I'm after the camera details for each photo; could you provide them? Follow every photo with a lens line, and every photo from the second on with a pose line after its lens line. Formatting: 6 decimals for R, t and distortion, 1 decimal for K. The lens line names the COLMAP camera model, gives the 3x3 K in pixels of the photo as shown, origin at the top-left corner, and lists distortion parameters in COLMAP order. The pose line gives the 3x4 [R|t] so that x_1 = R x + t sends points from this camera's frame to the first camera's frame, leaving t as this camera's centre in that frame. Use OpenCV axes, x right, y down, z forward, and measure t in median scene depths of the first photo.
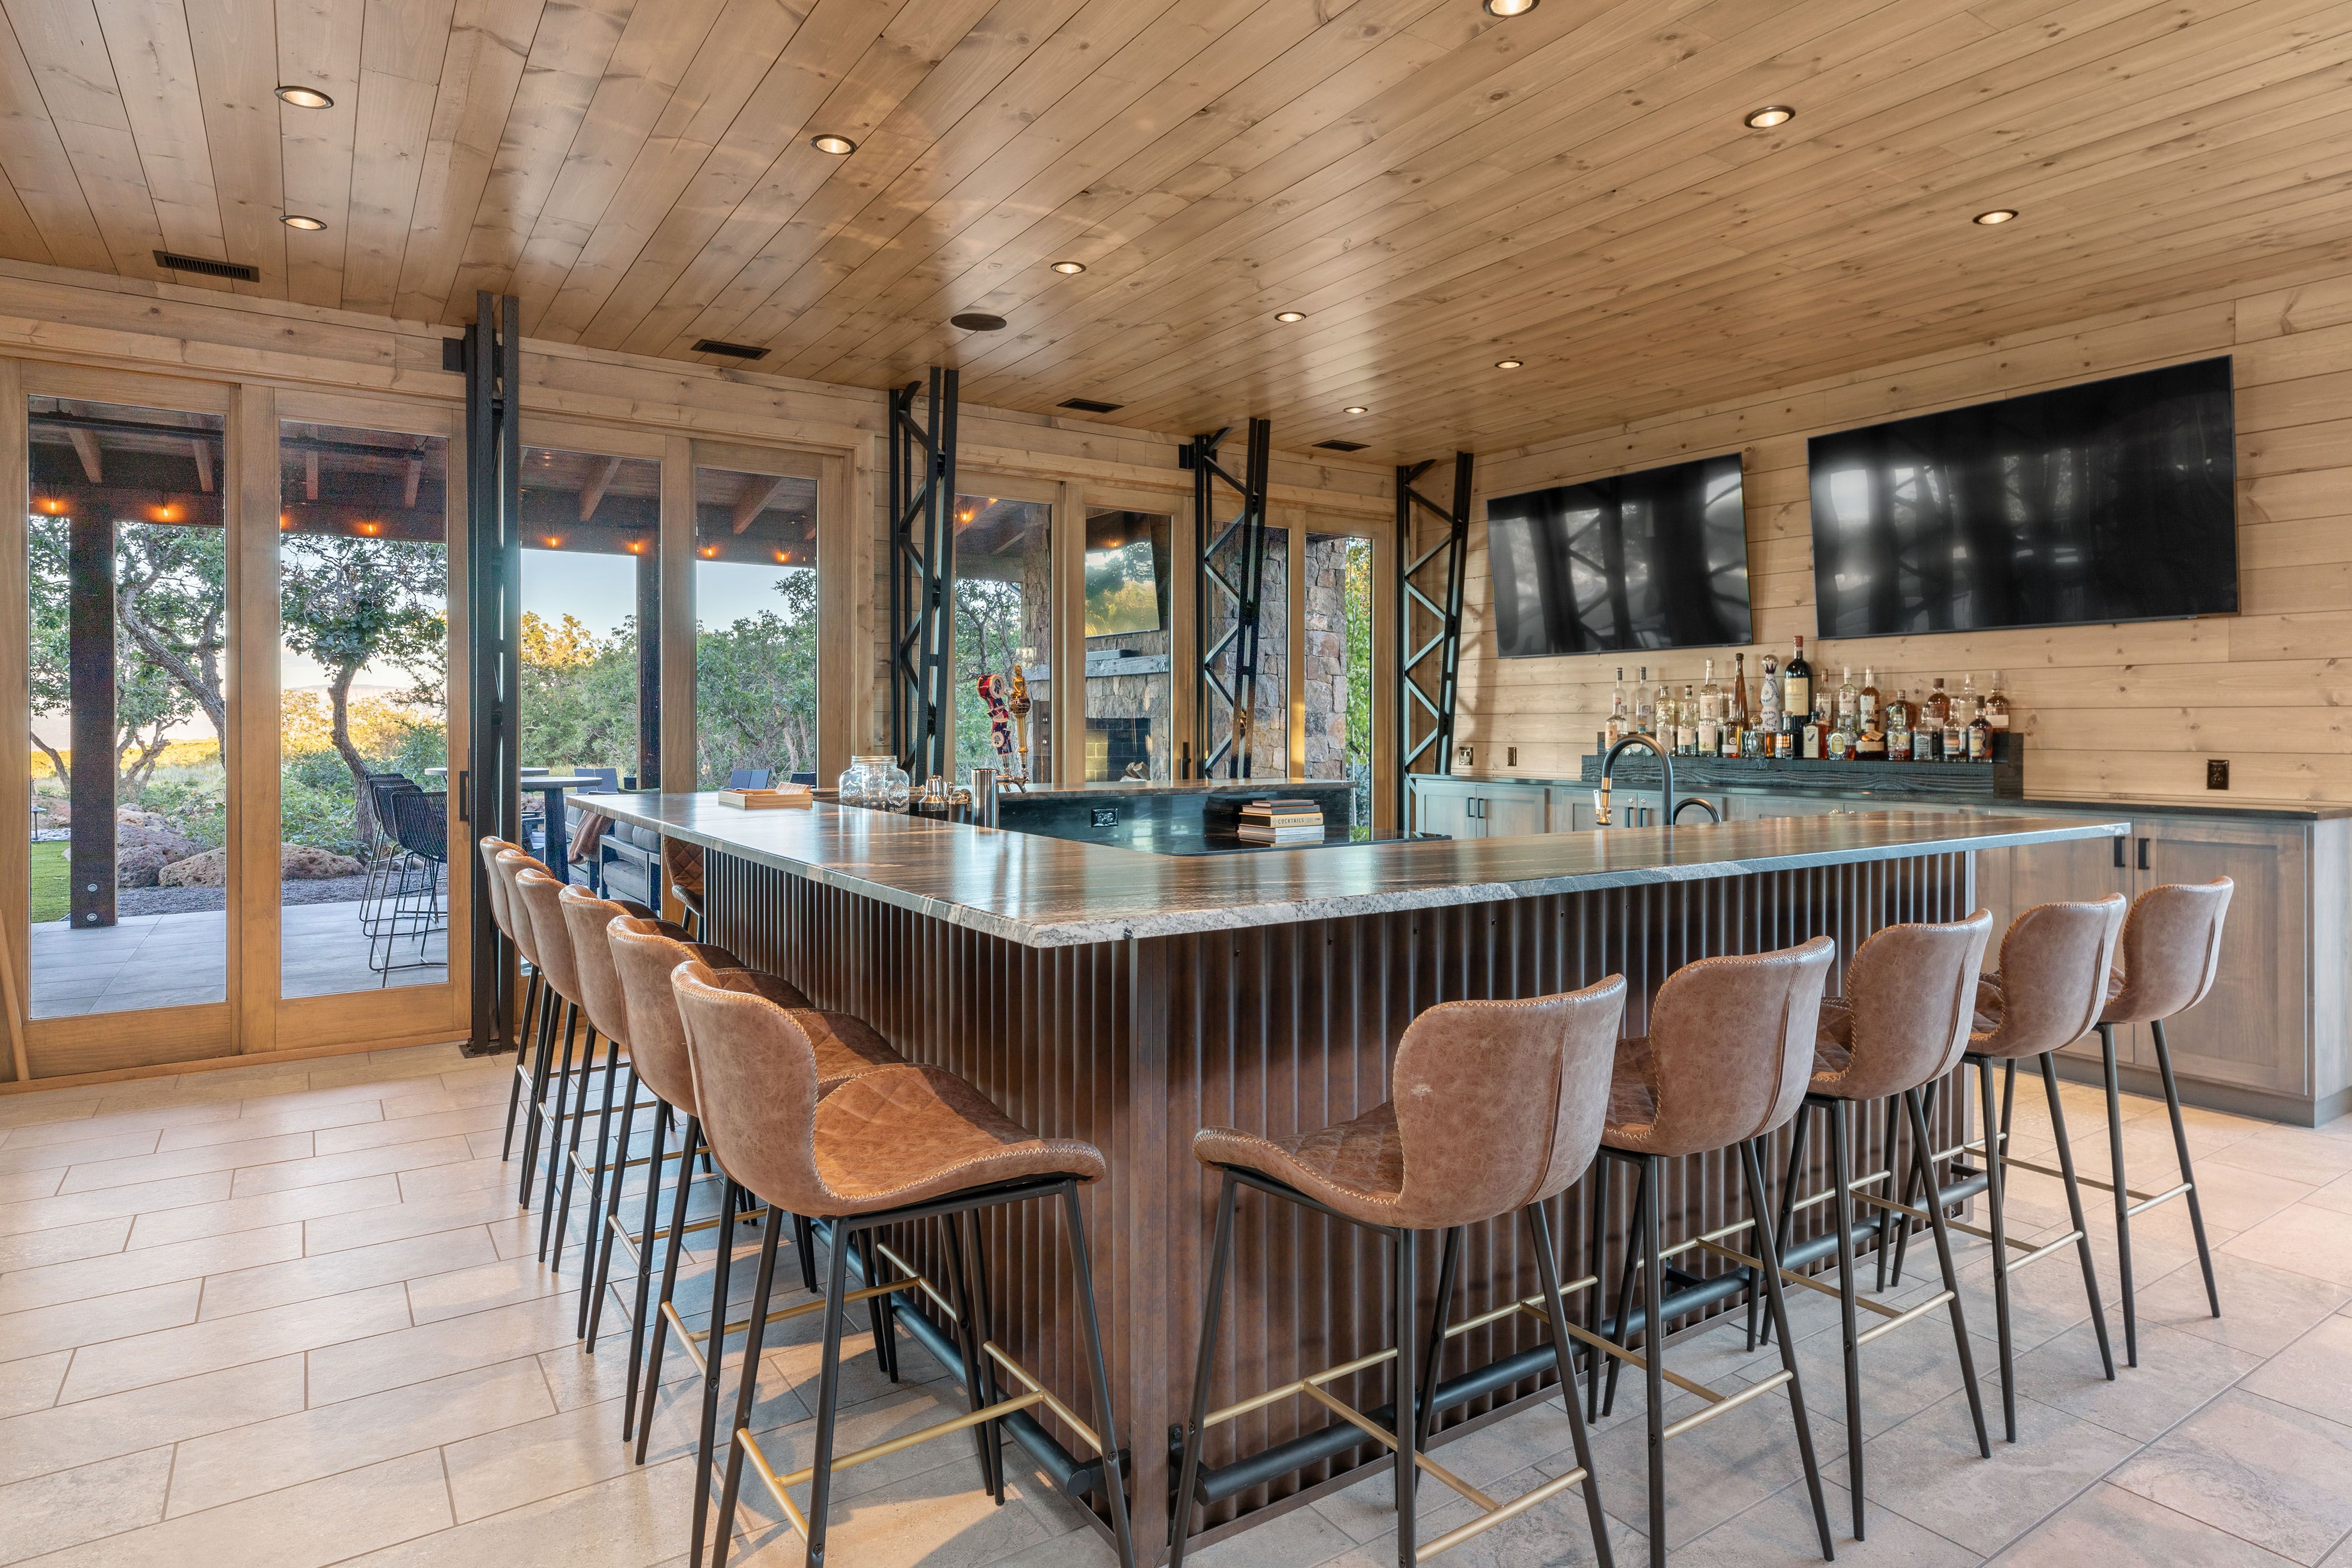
lens RADIAL K [[1312.4, 0, 1185.2], [0, 1312.4, 725.4], [0, 0, 1]] dist [-0.002875, -0.001397]
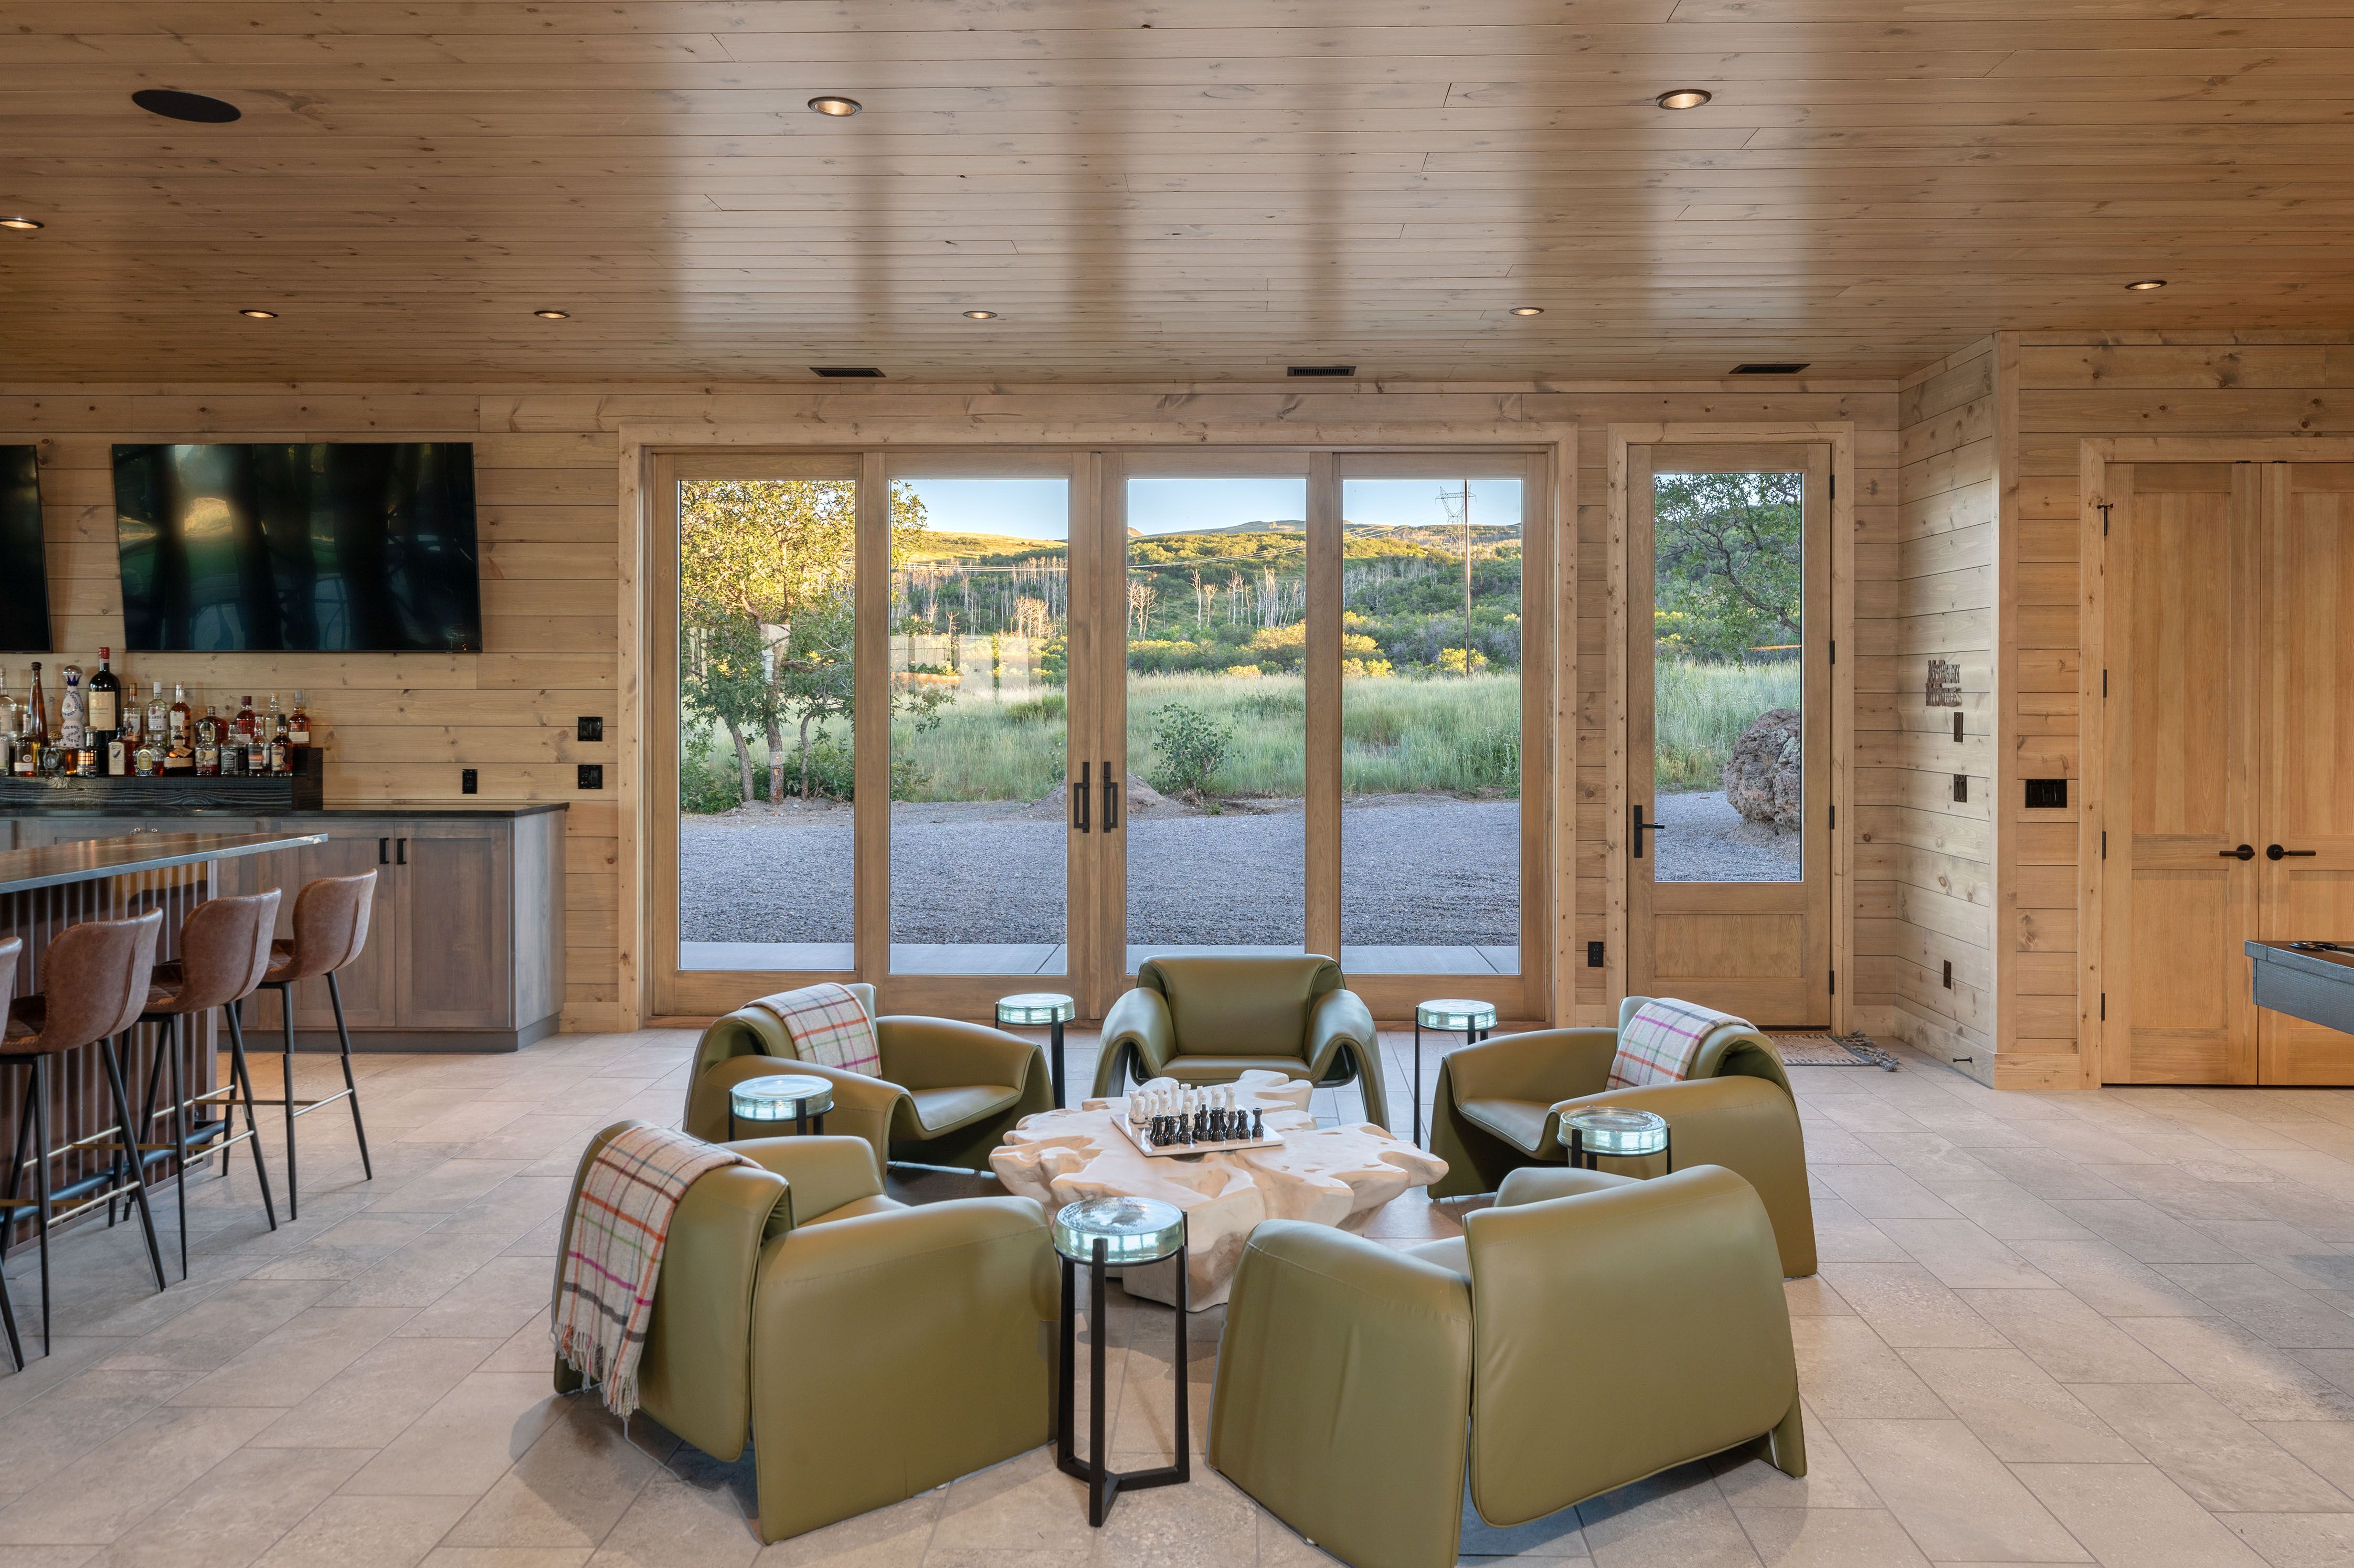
lens RADIAL K [[1726.2, 0, 1181.5], [0, 1726.2, 705.2], [0, 0, 1]] dist [0.040957, -0.007605]
pose [[0.586022, -0.004814, 0.810281, -0.123008], [-0.001966, 0.999971, 0.007362, -0.042117], [-0.810293, -0.005907, 0.585995, -0.441594]]
